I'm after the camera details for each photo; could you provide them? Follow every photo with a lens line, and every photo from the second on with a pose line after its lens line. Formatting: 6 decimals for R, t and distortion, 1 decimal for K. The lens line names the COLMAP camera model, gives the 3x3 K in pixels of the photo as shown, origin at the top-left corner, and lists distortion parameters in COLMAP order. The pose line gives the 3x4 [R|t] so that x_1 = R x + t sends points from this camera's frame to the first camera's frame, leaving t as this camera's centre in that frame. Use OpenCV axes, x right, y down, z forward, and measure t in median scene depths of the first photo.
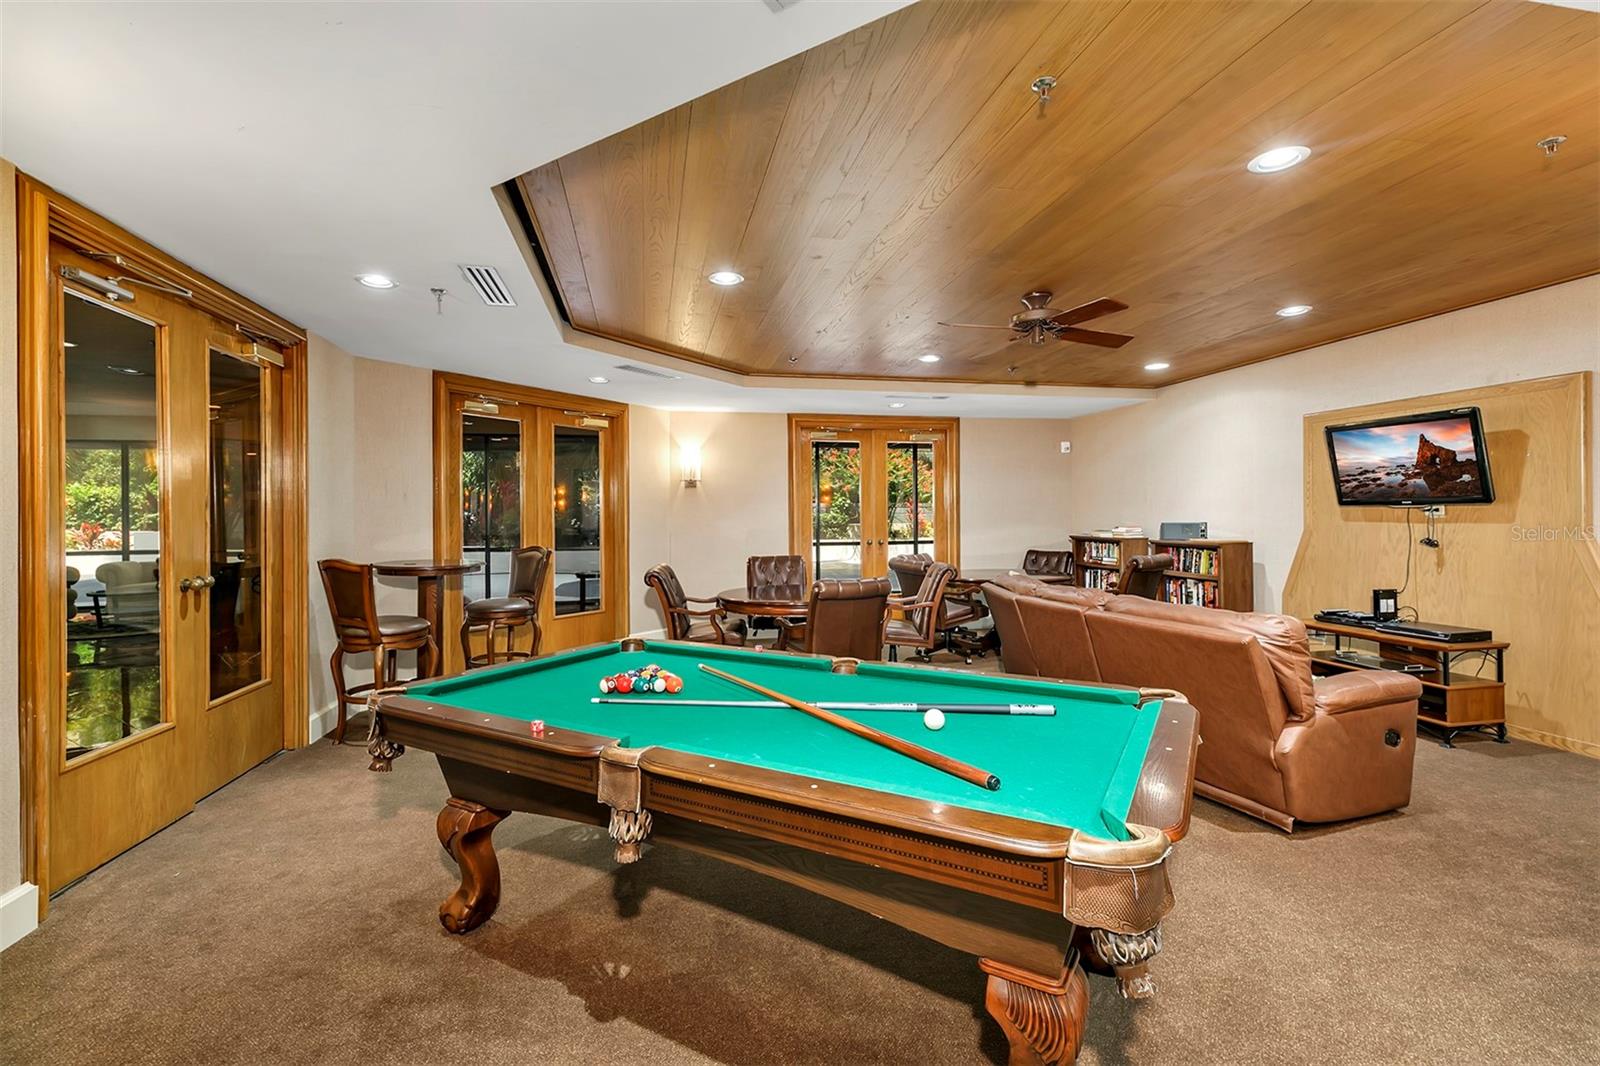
lens RADIAL K [[722.9, 0, 800.0], [0, 722.9, 522.7], [0, 0, 1]] dist [-0.004289, -0.000031]
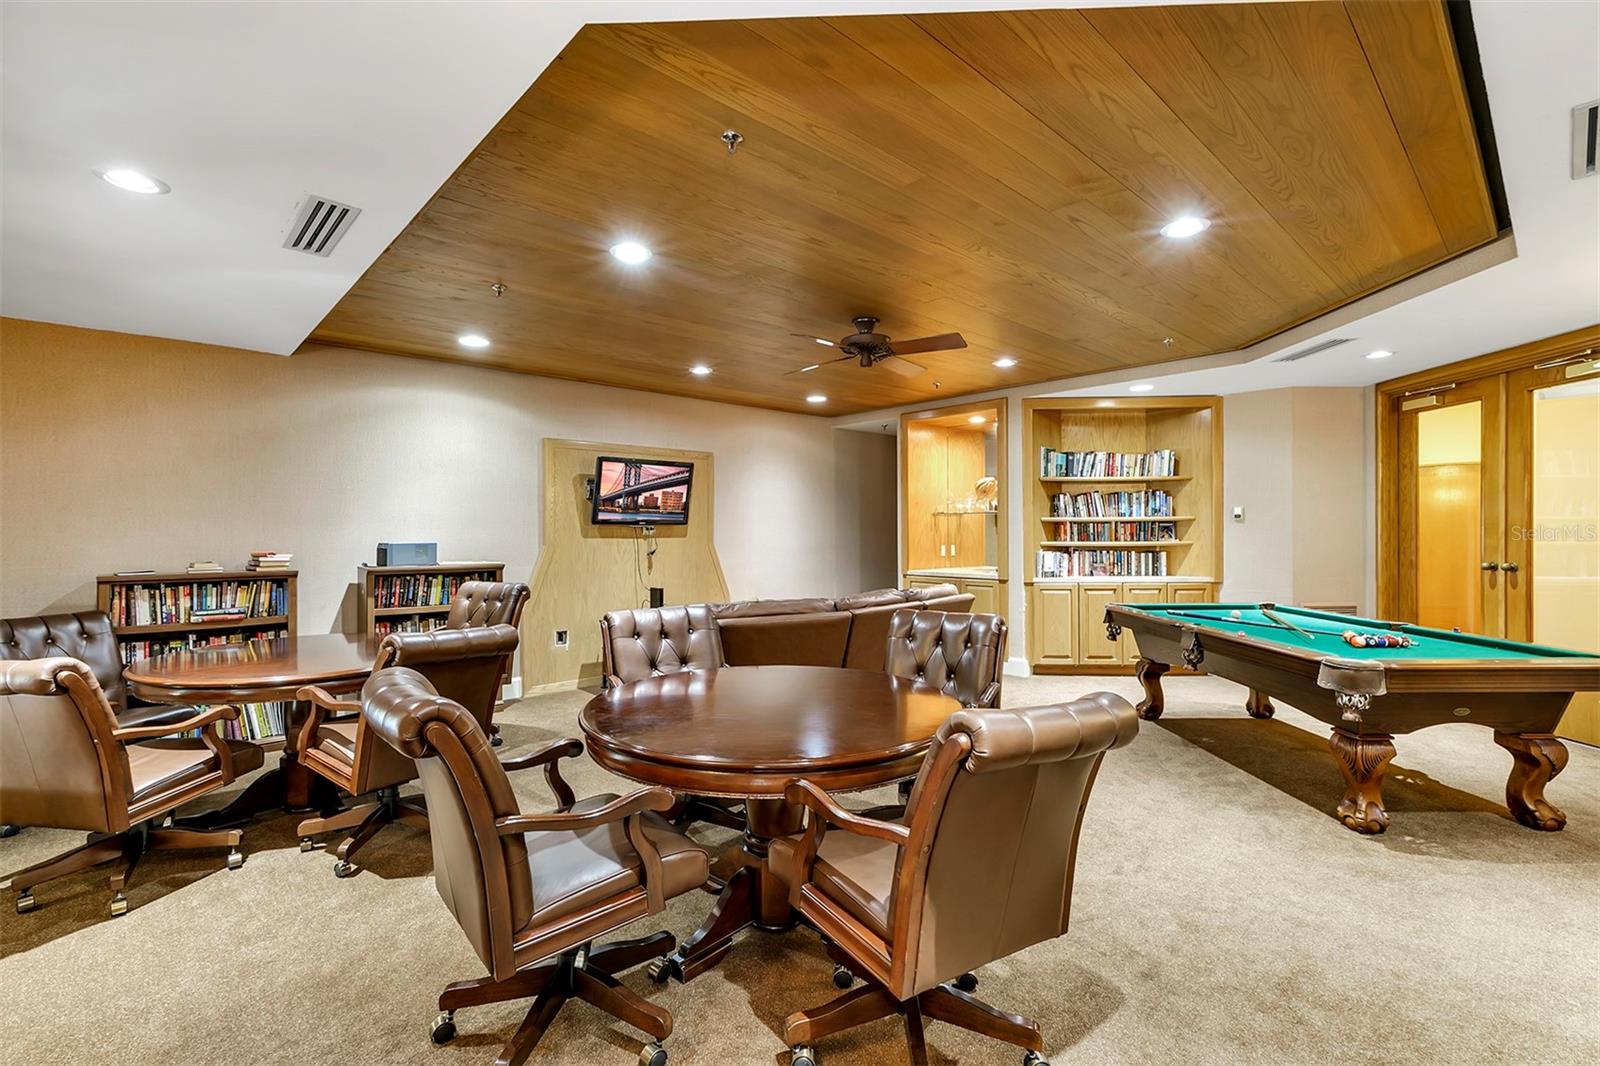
lens RADIAL K [[722.9, 0, 799.7], [0, 722.9, 531.2], [0, 0, 1]] dist [-0.004289, -0.000031]
pose [[-0.505054, -0.002158, 0.863085, -0.364737], [0.008060, 0.999941, 0.007217, -0.016559], [-0.863050, 0.010601, -0.505007, 1.057832]]
